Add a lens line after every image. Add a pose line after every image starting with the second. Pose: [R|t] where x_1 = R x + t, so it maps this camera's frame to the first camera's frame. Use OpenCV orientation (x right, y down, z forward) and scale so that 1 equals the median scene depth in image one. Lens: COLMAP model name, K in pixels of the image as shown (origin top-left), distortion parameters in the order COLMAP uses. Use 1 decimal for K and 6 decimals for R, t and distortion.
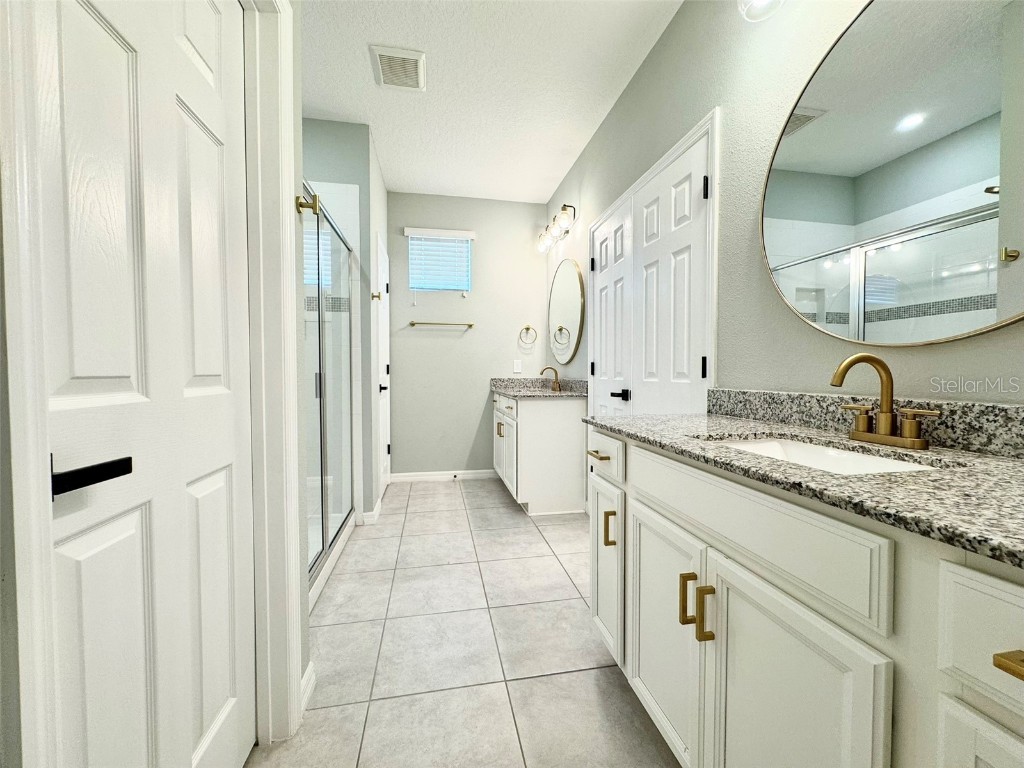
lens RADIAL K [[411.0, 0, 512.0], [0, 411.0, 384.0], [0, 0, 1]] dist [-0.003459, 0.000163]
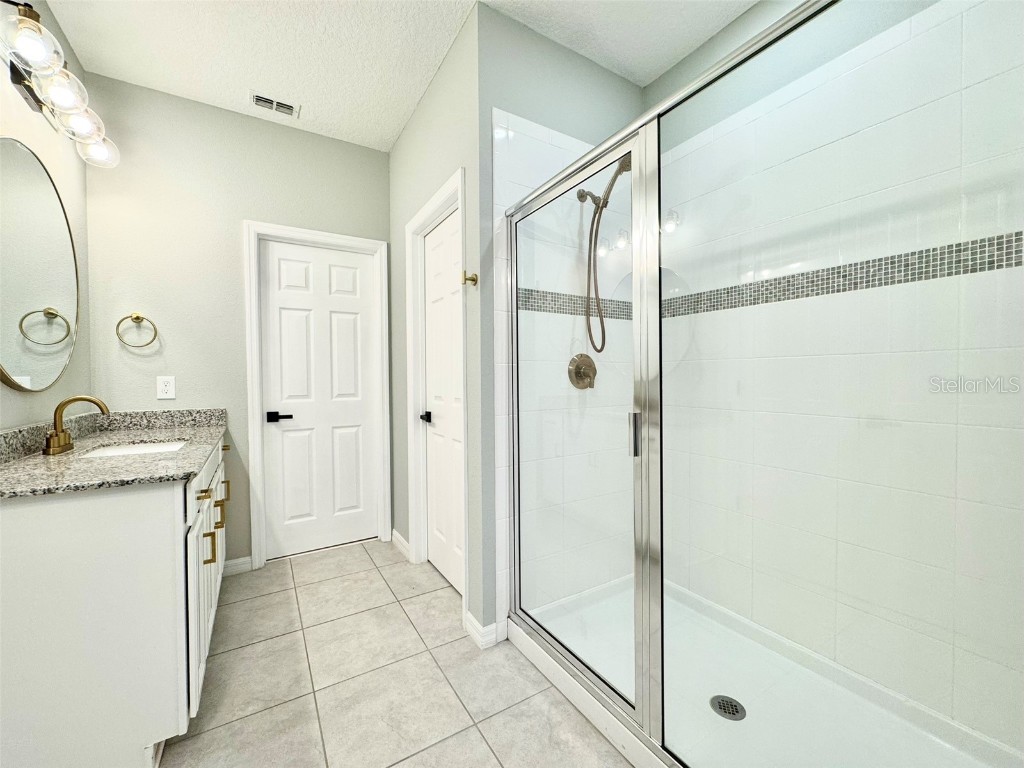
lens RADIAL K [[411.0, 0, 512.0], [0, 411.0, 384.0], [0, 0, 1]] dist [-0.003459, 0.000163]
pose [[-0.933354, 0.014624, -0.358659, -0.058450], [-0.001168, 0.999041, 0.043775, -0.061182], [0.358955, 0.041277, -0.932442, 0.985679]]
